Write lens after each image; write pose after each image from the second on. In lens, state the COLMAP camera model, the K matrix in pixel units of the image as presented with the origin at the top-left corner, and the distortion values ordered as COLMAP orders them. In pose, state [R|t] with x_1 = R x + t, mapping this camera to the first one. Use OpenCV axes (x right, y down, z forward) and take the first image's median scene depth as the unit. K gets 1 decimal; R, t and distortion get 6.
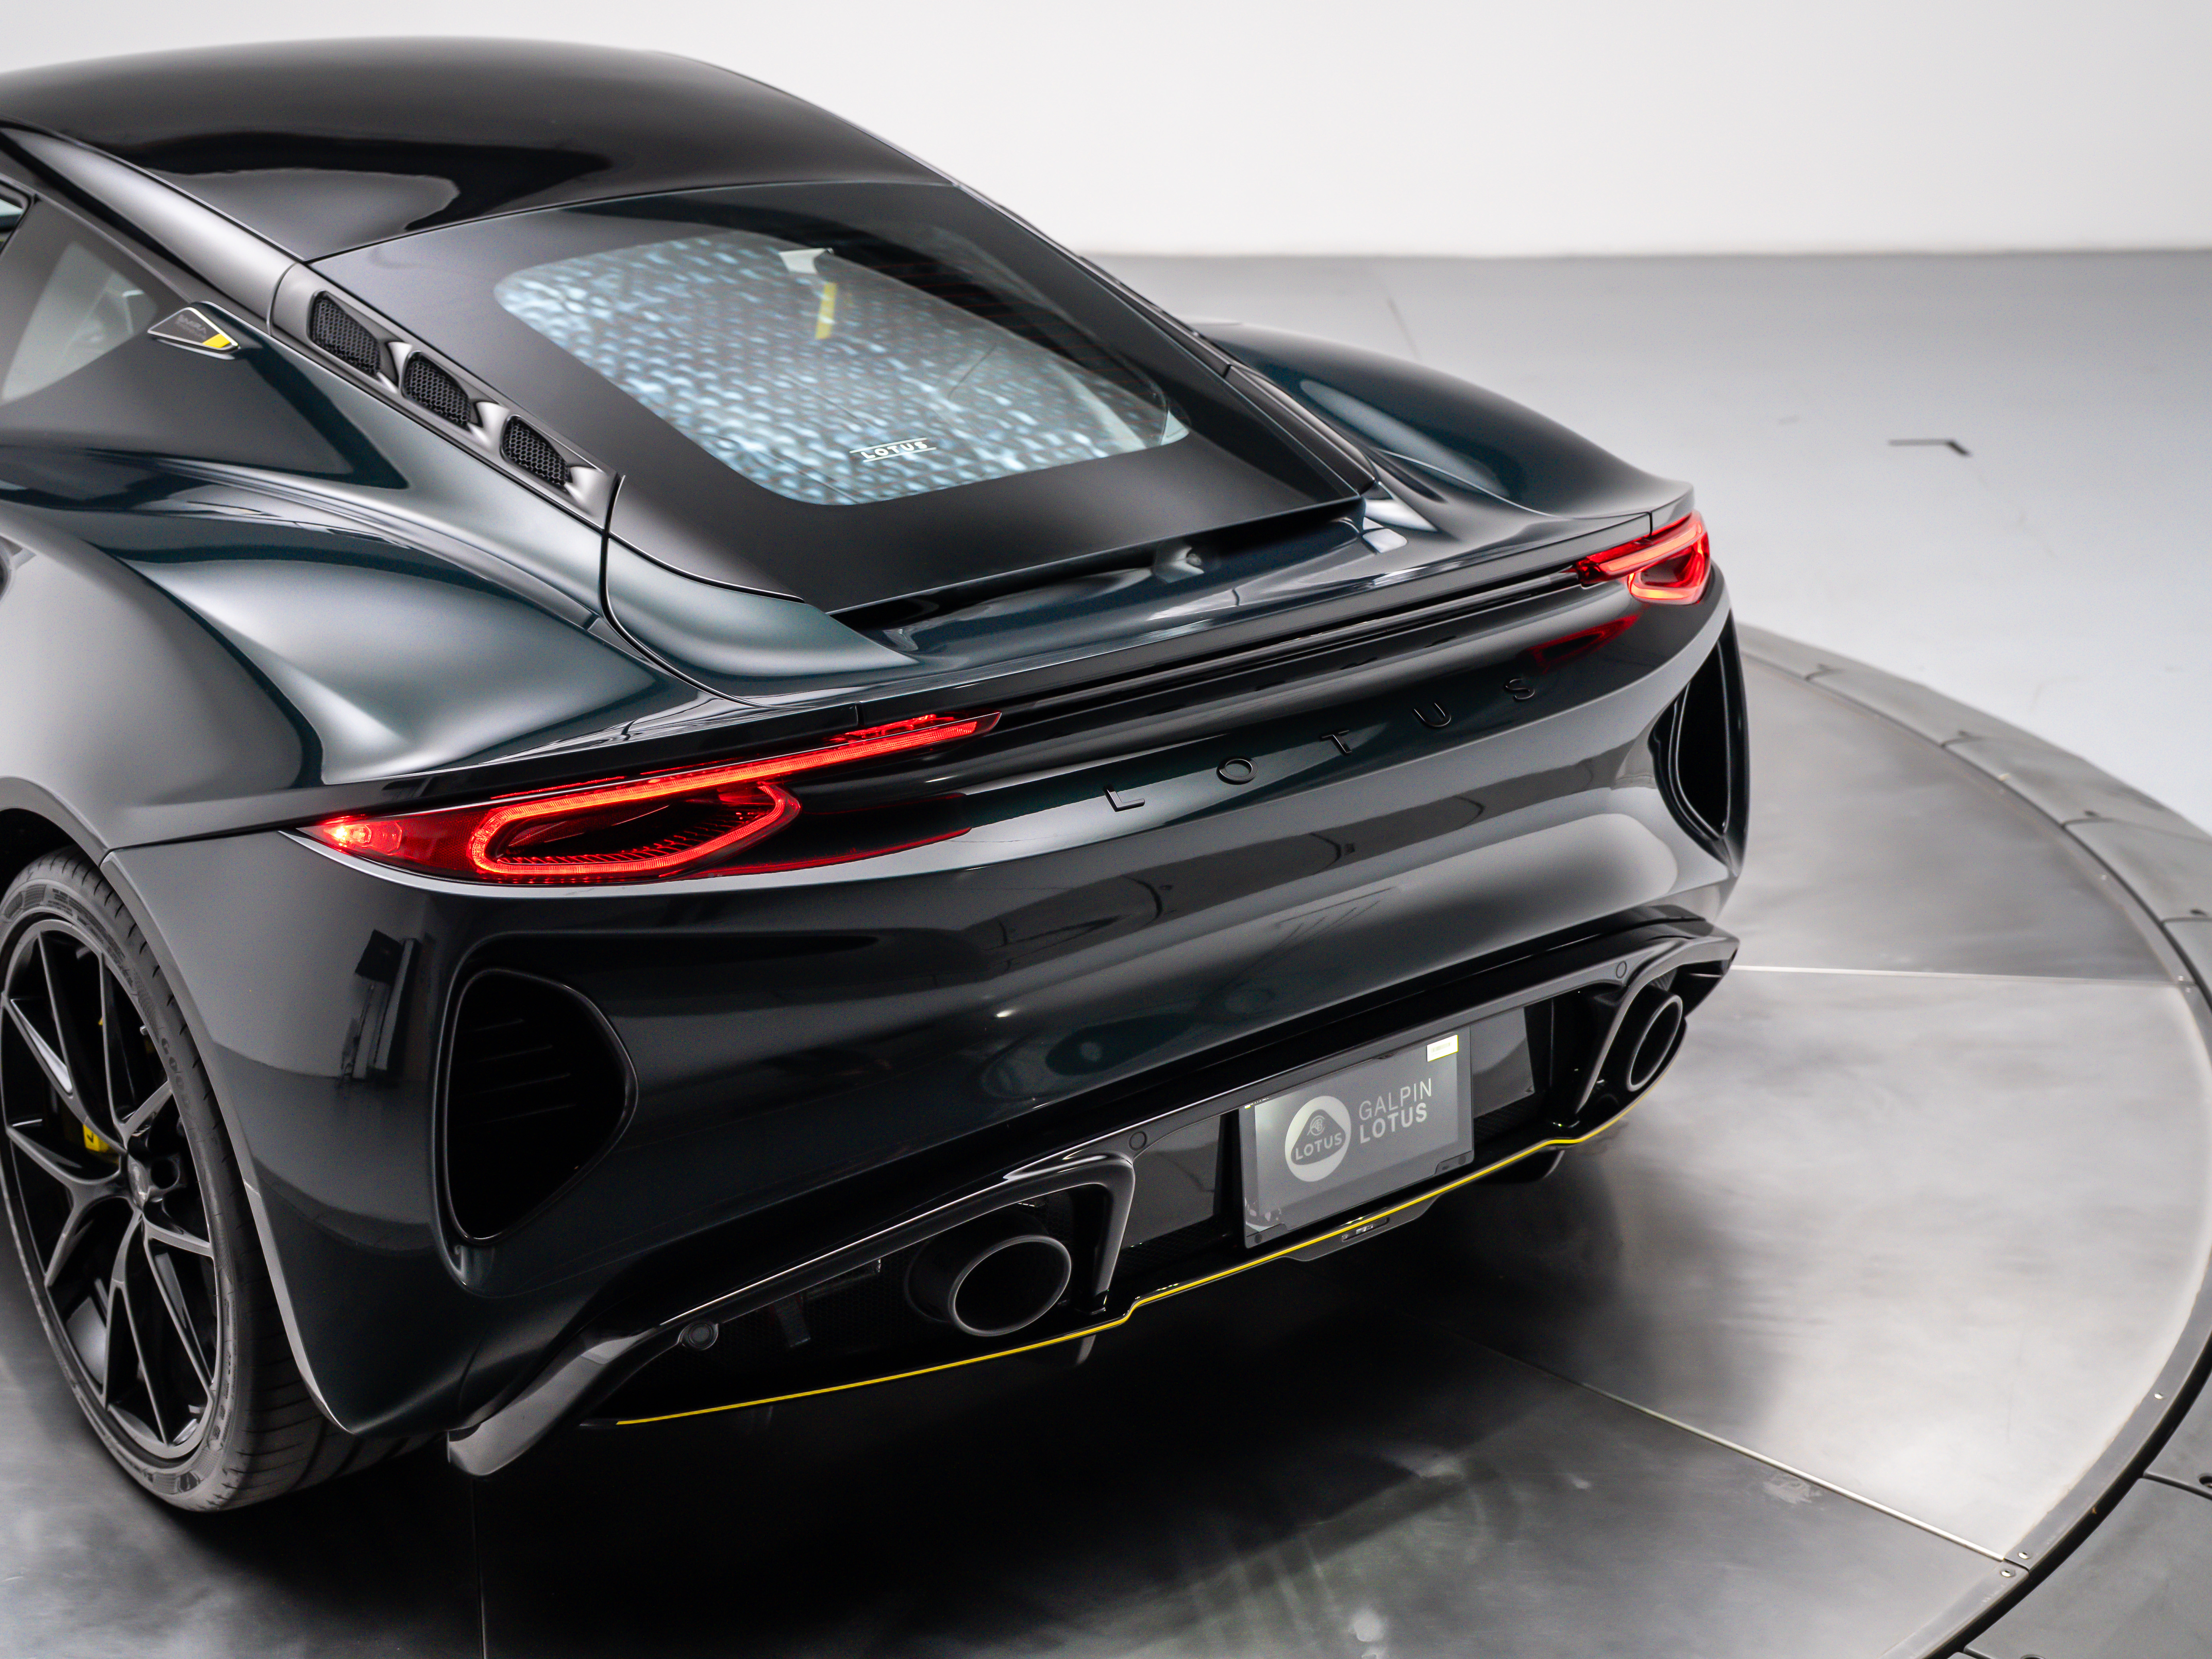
lens RADIAL K [[3107.4, 0, 1104.7], [0, 3107.4, 831.6], [0, 0, 1]] dist [0.108176, 0.000000]
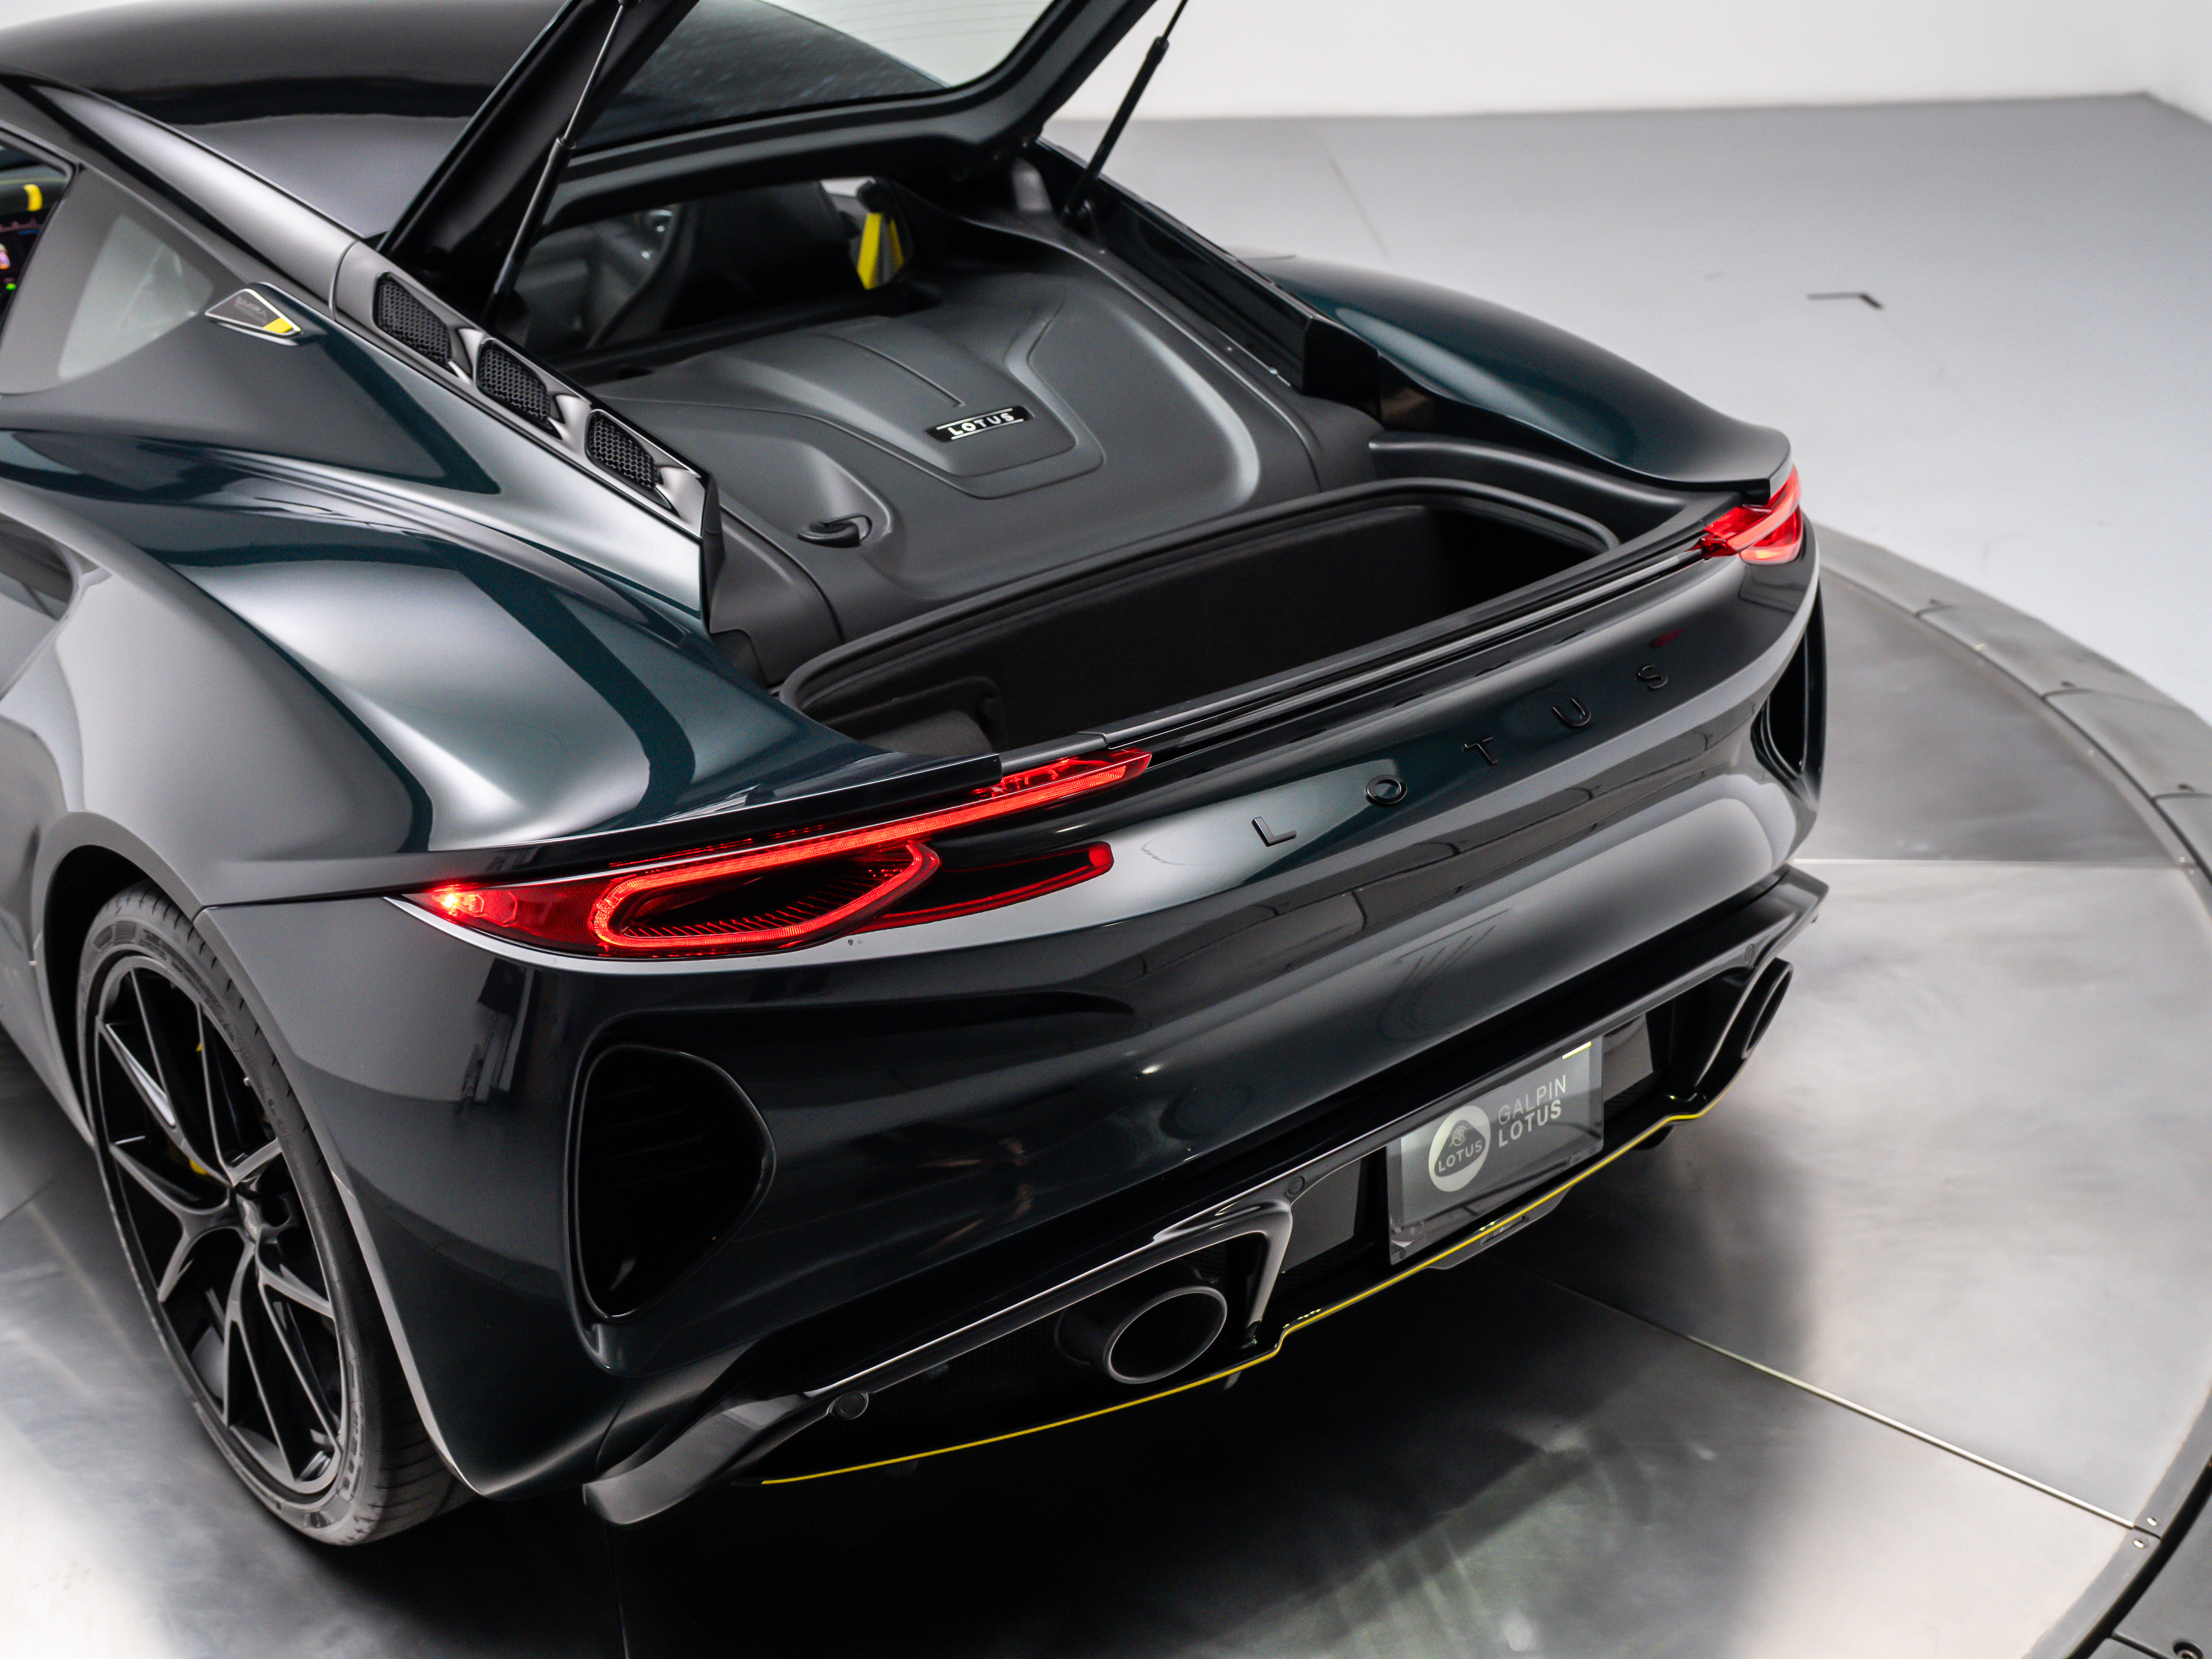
lens RADIAL K [[2630.9, 0, 1110.9], [0, 2630.9, 822.5], [0, 0, 1]] dist [0.053298, 0.000000]
pose [[0.999090, -0.028386, 0.031837, -0.062067], [0.025327, 0.995374, 0.092673, -0.079914], [-0.034320, -0.091782, 0.995188, 0.181317]]
